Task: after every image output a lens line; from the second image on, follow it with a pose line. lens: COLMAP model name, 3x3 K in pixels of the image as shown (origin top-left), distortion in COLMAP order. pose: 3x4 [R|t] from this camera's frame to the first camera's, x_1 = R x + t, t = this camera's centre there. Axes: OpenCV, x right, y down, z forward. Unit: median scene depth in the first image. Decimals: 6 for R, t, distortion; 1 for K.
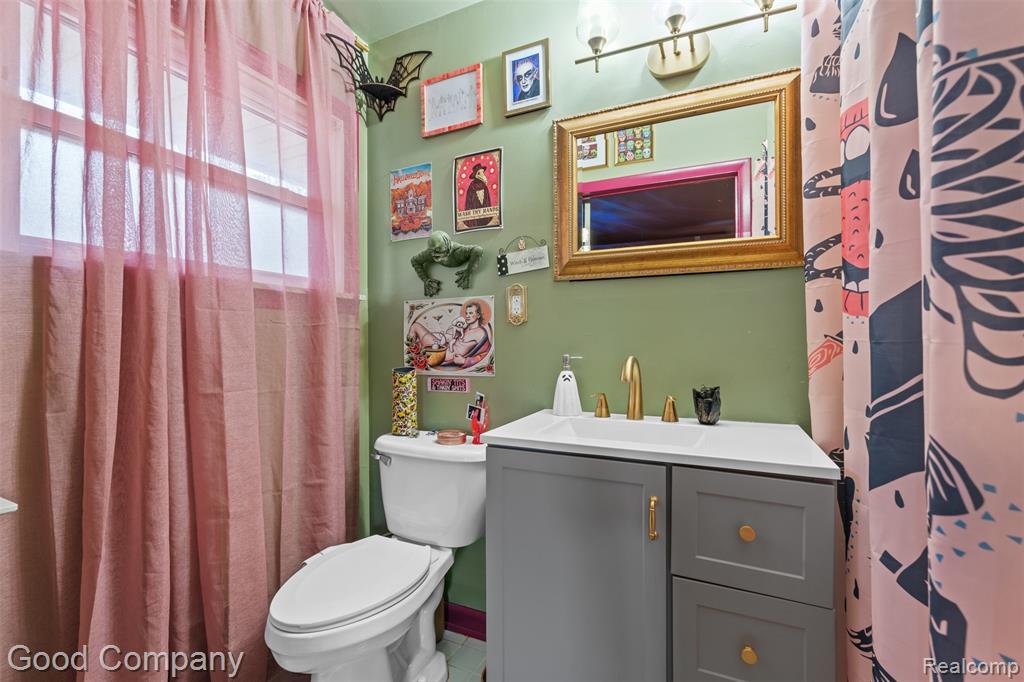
lens RADIAL K [[450.4, 0, 512.0], [0, 450.4, 341.0], [0, 0, 1]] dist [-0.001571, -0.000131]
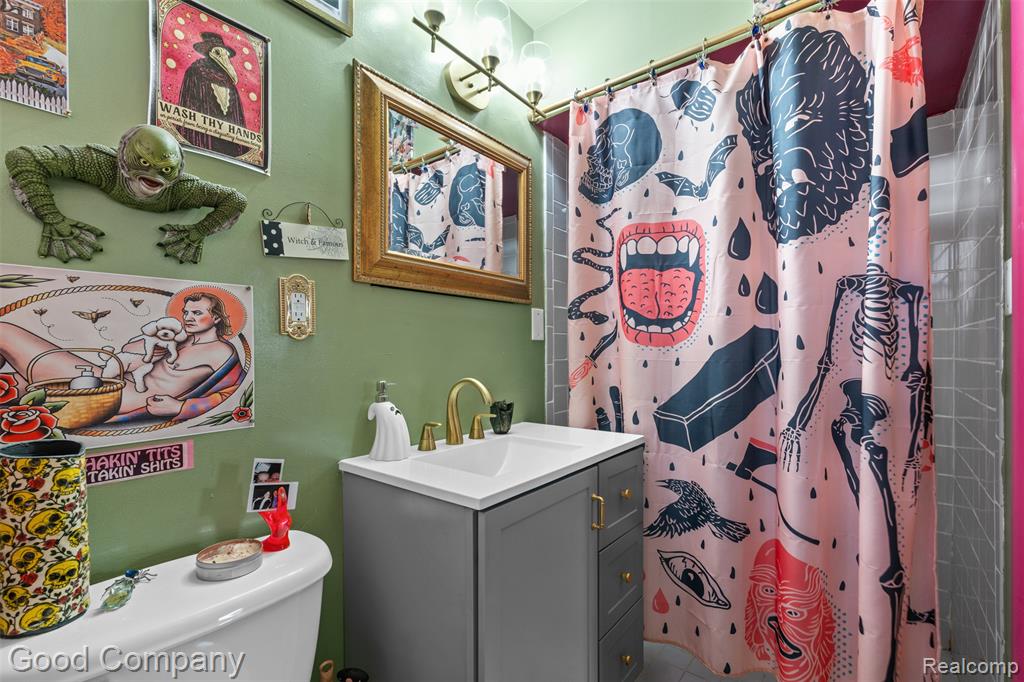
lens RADIAL K [[456.8, 0, 511.4], [0, 456.8, 354.2], [0, 0, 1]] dist [0.000029, -0.000299]
pose [[0.232932, -0.004484, 0.972483, -0.520693], [0.003236, 0.999987, 0.003835, -0.015445], [-0.972488, 0.002254, 0.232944, 0.535422]]
